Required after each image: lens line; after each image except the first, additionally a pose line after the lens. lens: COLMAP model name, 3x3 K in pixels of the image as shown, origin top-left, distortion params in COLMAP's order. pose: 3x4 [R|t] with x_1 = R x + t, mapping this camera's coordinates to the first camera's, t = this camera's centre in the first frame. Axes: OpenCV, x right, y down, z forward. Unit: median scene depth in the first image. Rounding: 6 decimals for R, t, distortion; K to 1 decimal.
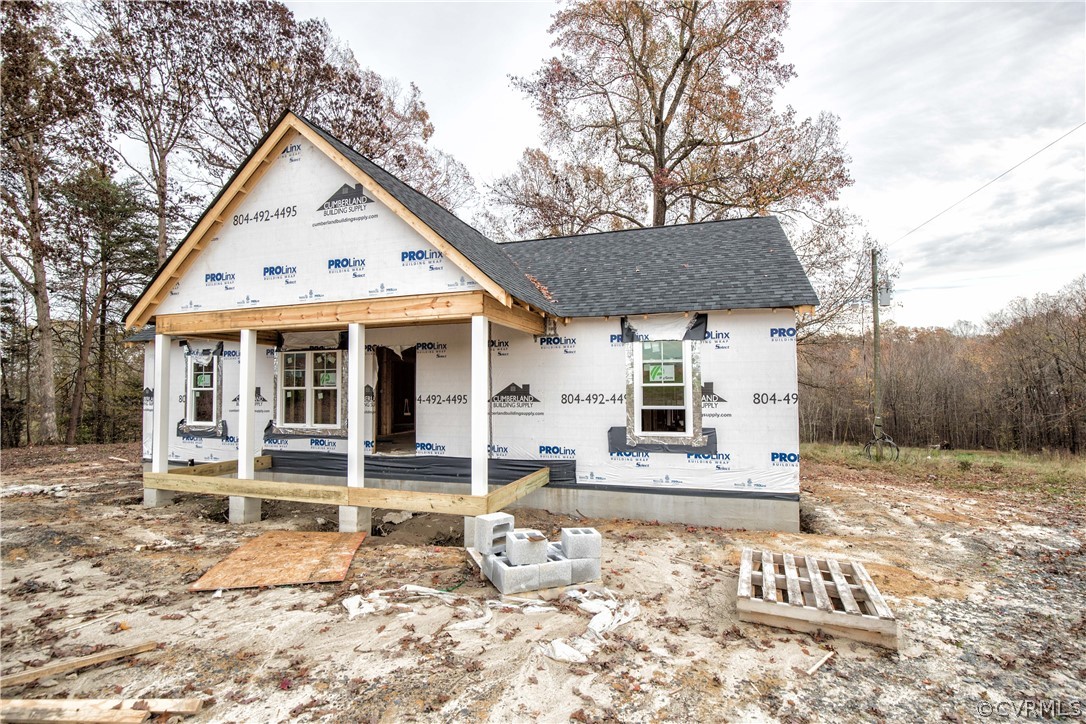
lens RADIAL K [[491.6, 0, 577.6], [0, 491.6, 380.0], [0, 0, 1]] dist [-0.019449, -0.000088]
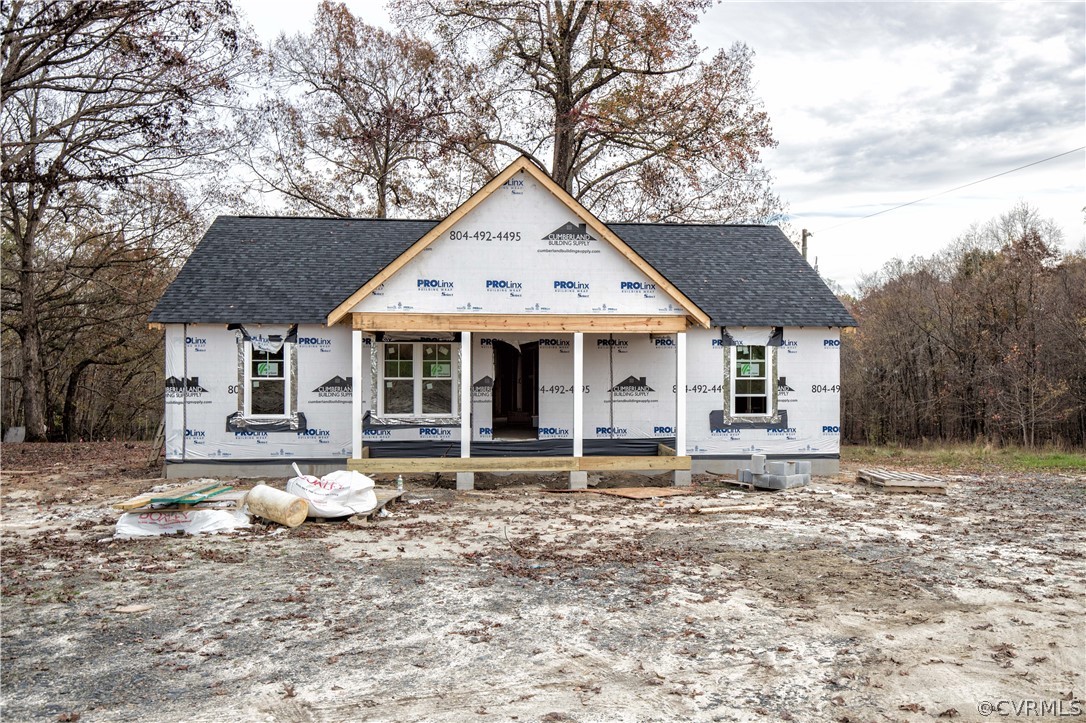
lens RADIAL K [[888.8, 0, 564.1], [0, 888.8, 378.1], [0, 0, 1]] dist [0.032328, 0.009434]
pose [[0.915078, 0.001608, 0.403275, -1.175125], [-0.016097, 0.999341, 0.032542, -0.057260], [-0.402956, -0.036270, 0.914500, -0.938479]]
